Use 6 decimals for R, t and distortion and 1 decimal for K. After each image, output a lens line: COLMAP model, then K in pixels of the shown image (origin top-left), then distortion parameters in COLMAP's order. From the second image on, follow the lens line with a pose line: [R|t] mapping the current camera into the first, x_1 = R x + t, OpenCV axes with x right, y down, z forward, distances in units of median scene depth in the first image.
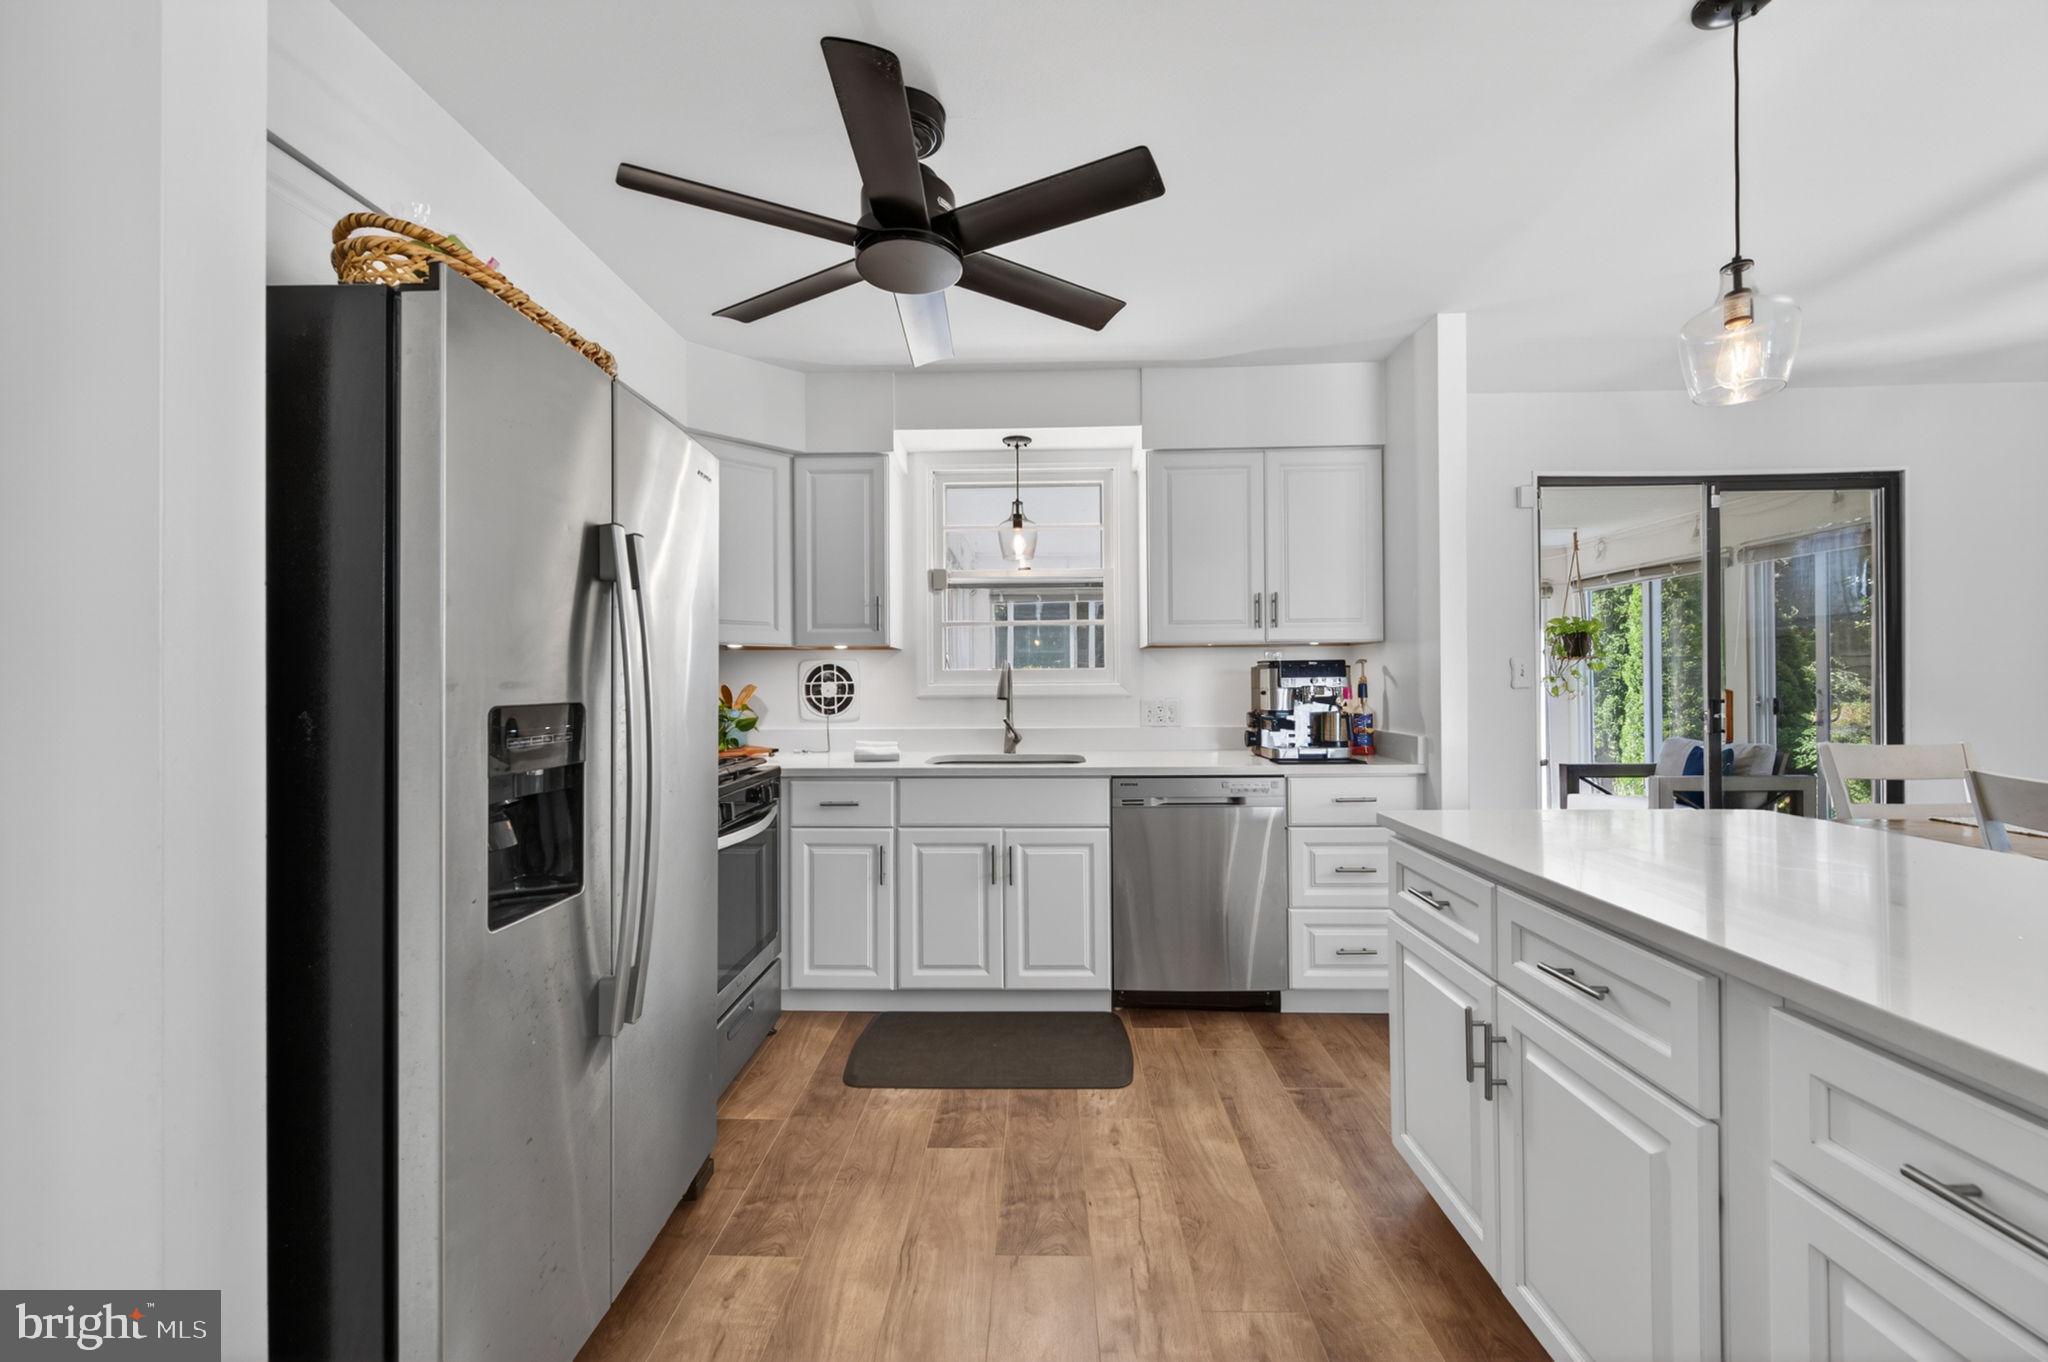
lens RADIAL K [[794.4, 0, 1029.0], [0, 794.4, 683.9], [0, 0, 1]] dist [0.001953, -0.000226]
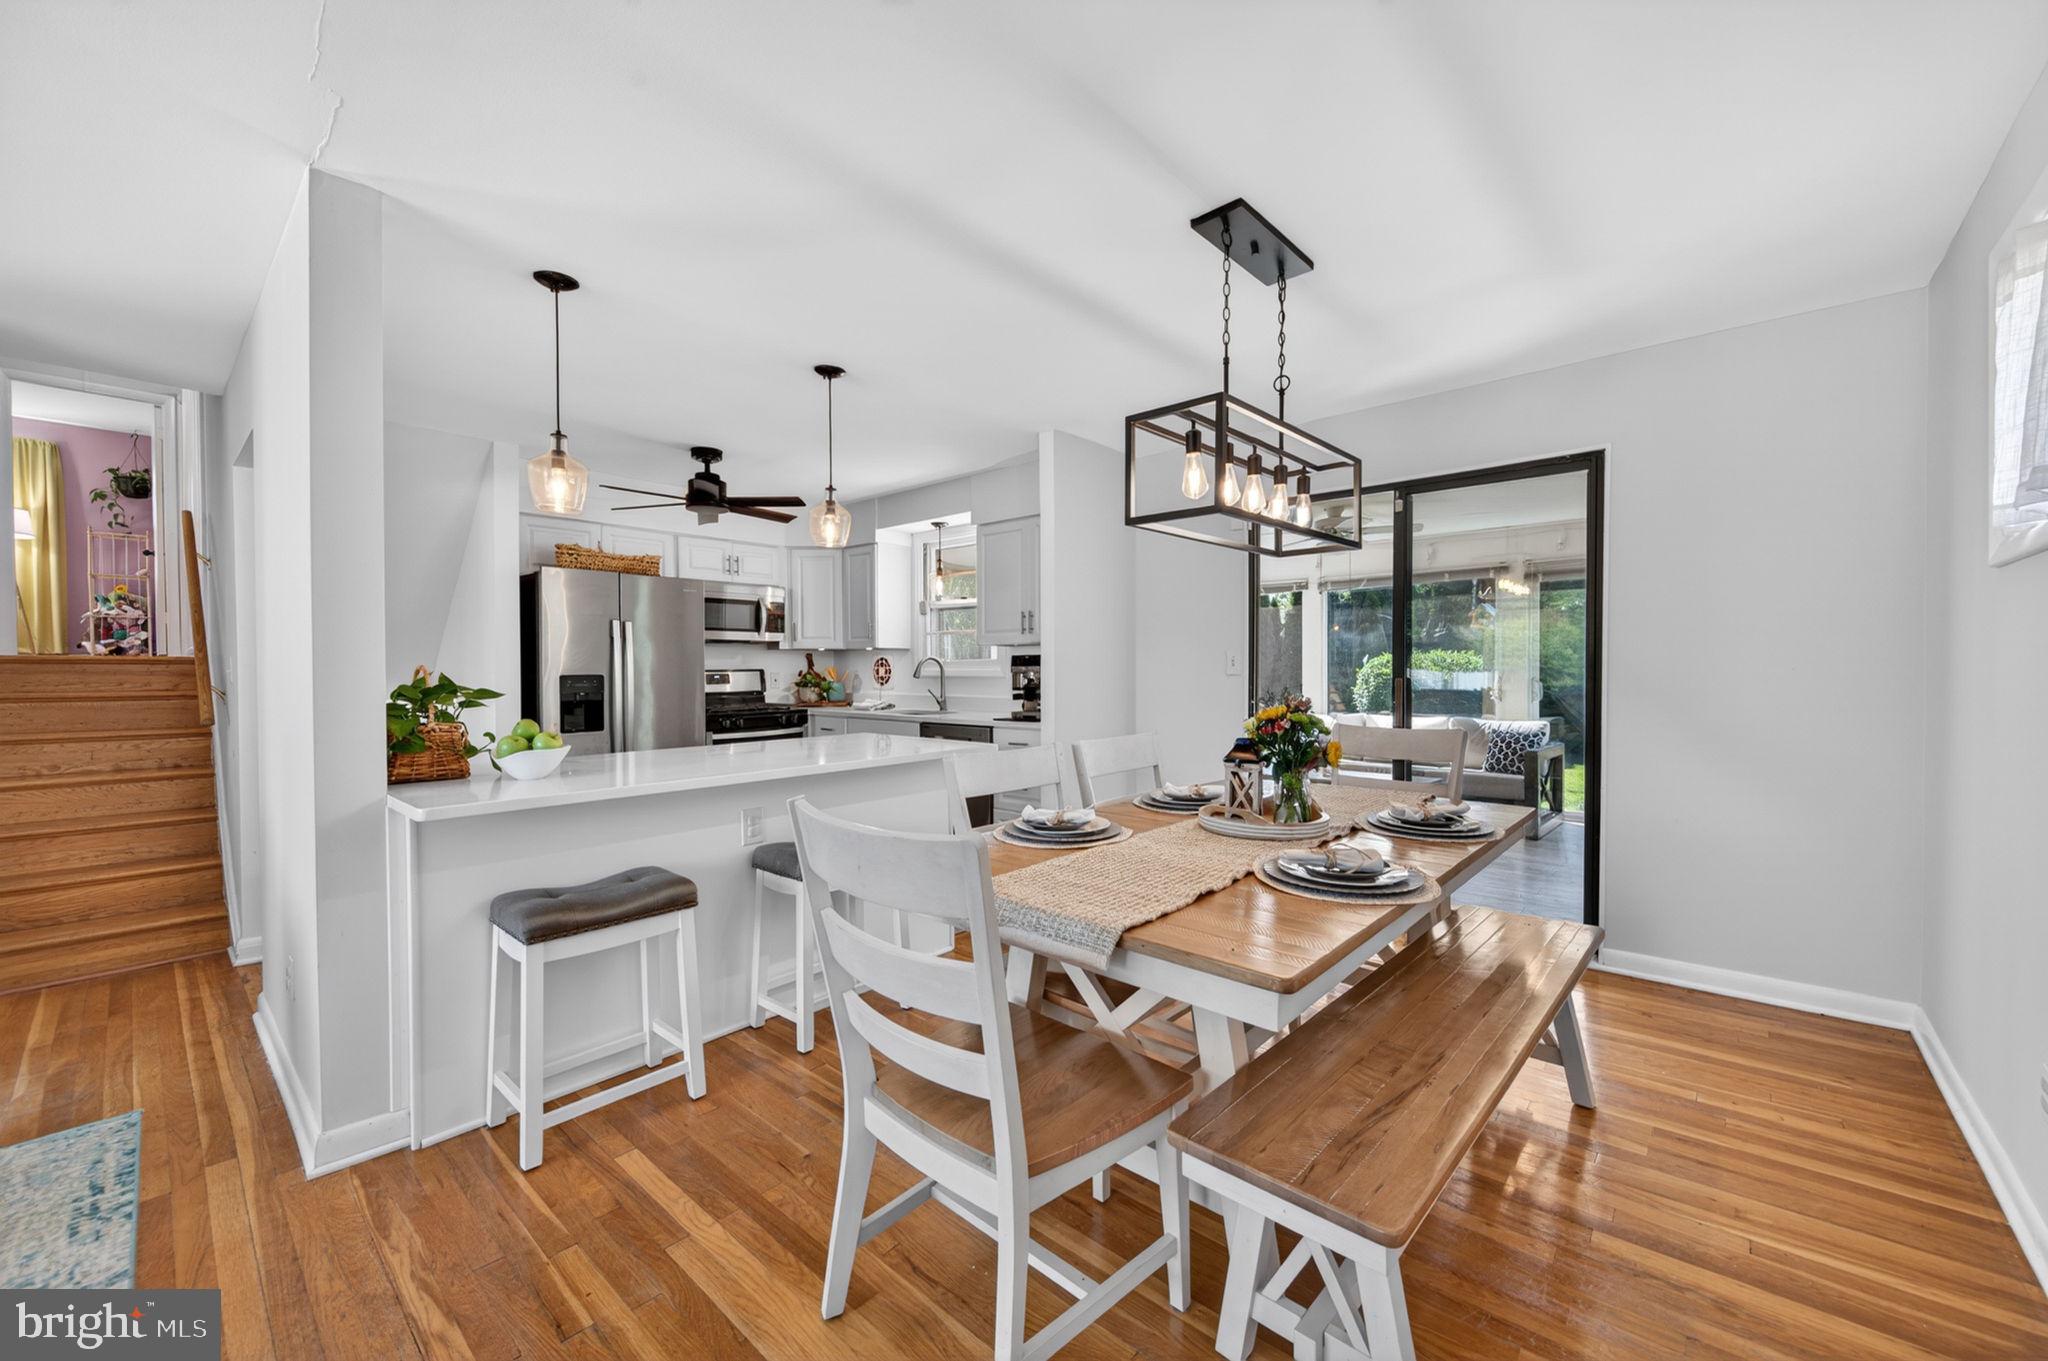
lens RADIAL K [[794.4, 0, 1029.0], [0, 794.4, 683.4], [0, 0, 1]] dist [0.001953, -0.000226]
pose [[0.768021, 0.015967, -0.640226, 1.172134], [-0.003871, 0.999787, 0.020291, -0.004668], [0.640413, -0.013106, 0.767919, -0.168929]]
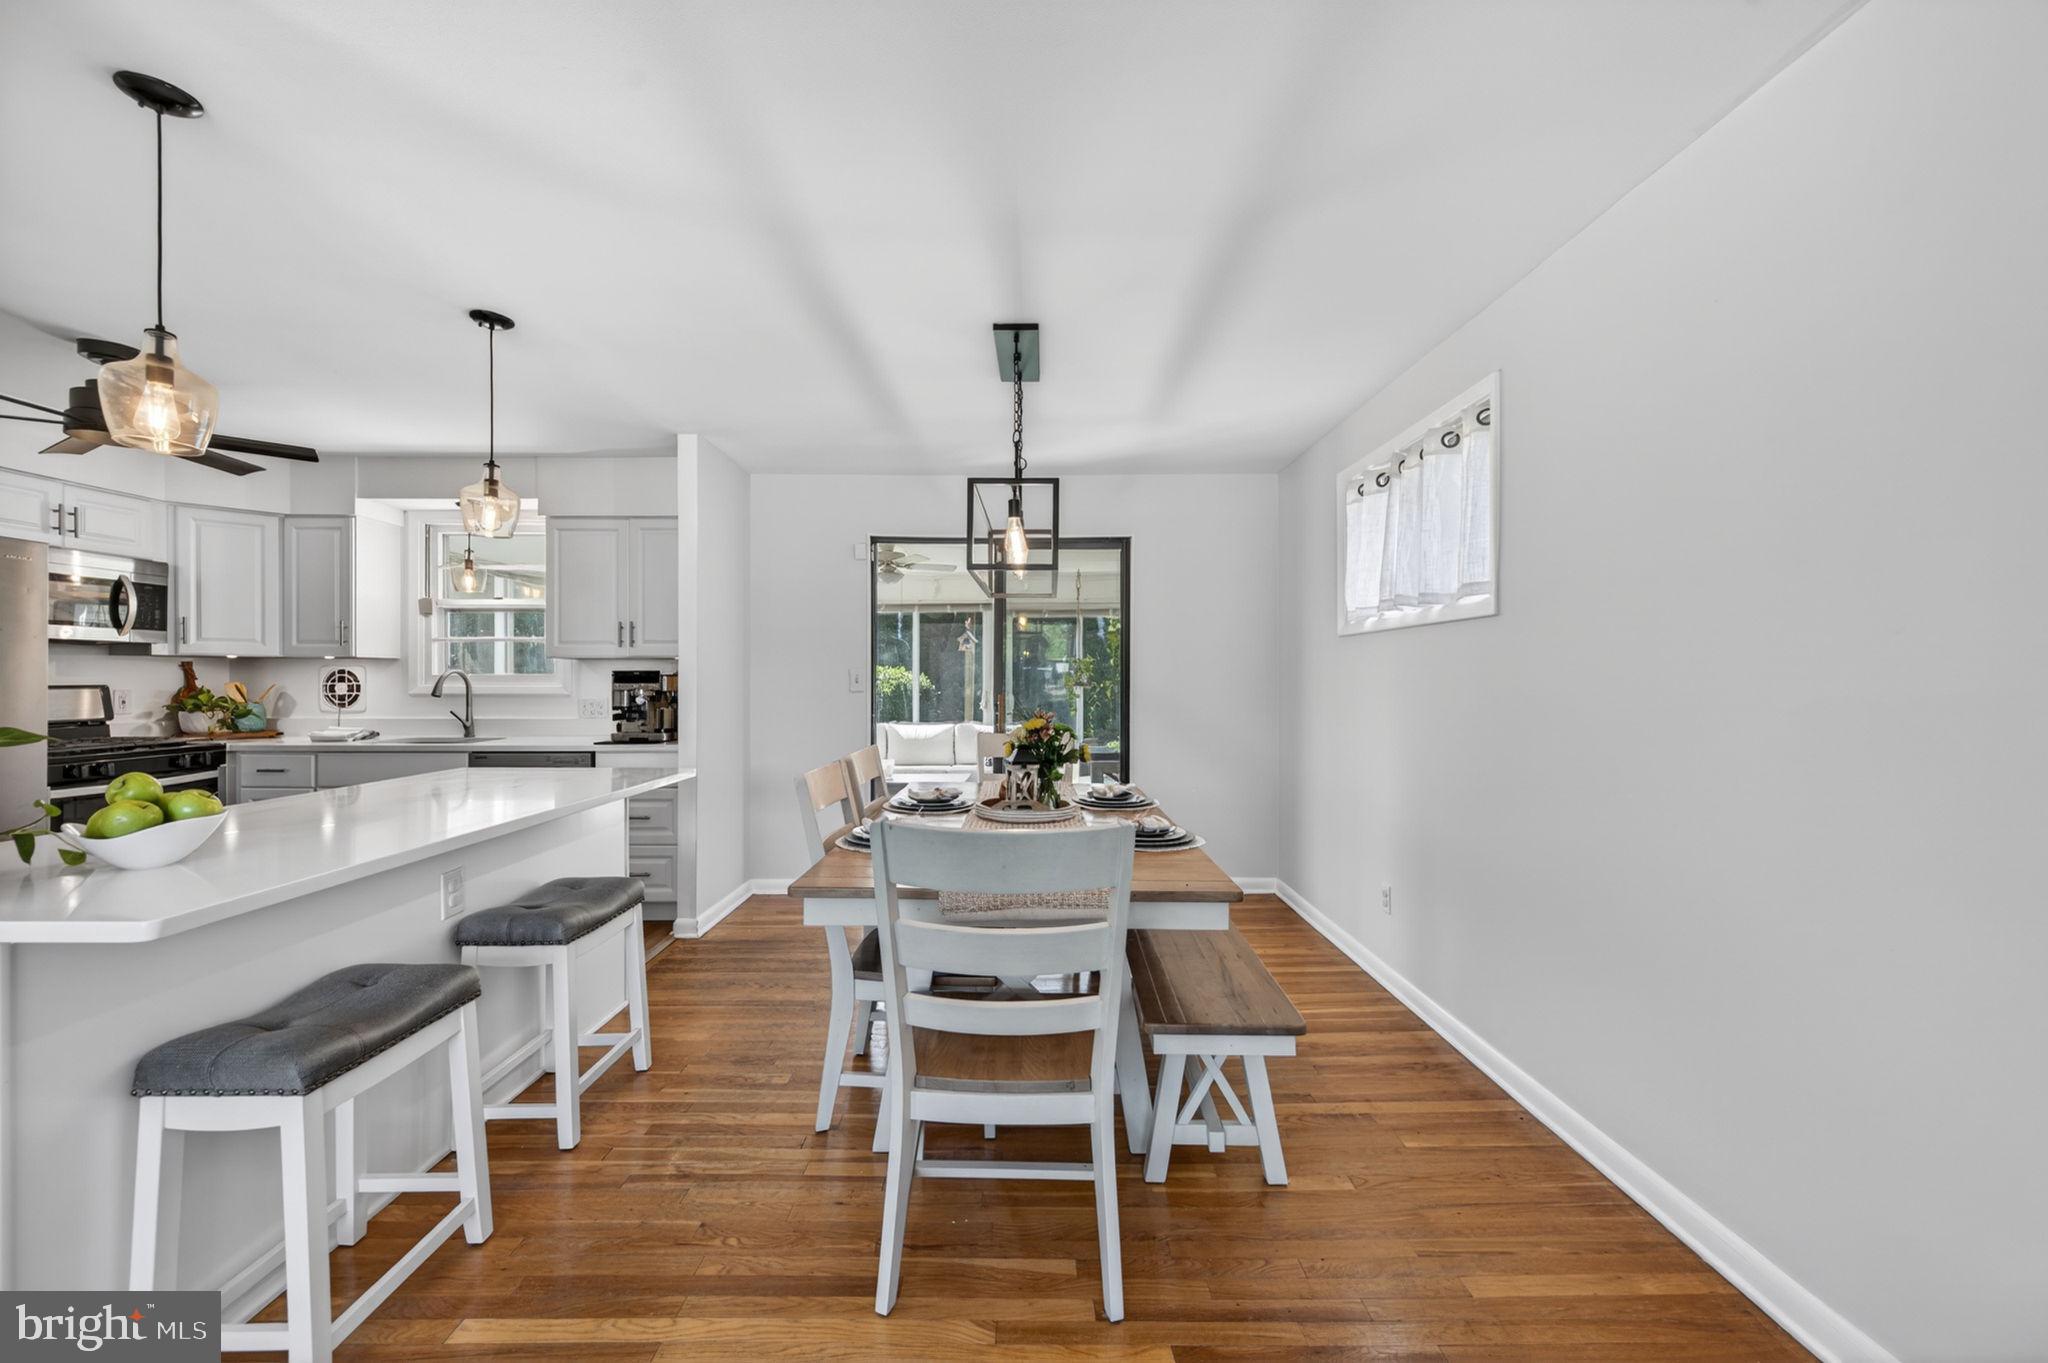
lens RADIAL K [[794.4, 0, 1029.0], [0, 794.4, 684.4], [0, 0, 1]] dist [0.001953, -0.000226]
pose [[0.999402, 0.007342, 0.033786, 0.867738], [-0.007407, 0.999971, 0.001789, -0.011028], [-0.033772, -0.002038, 0.999427, -0.375931]]
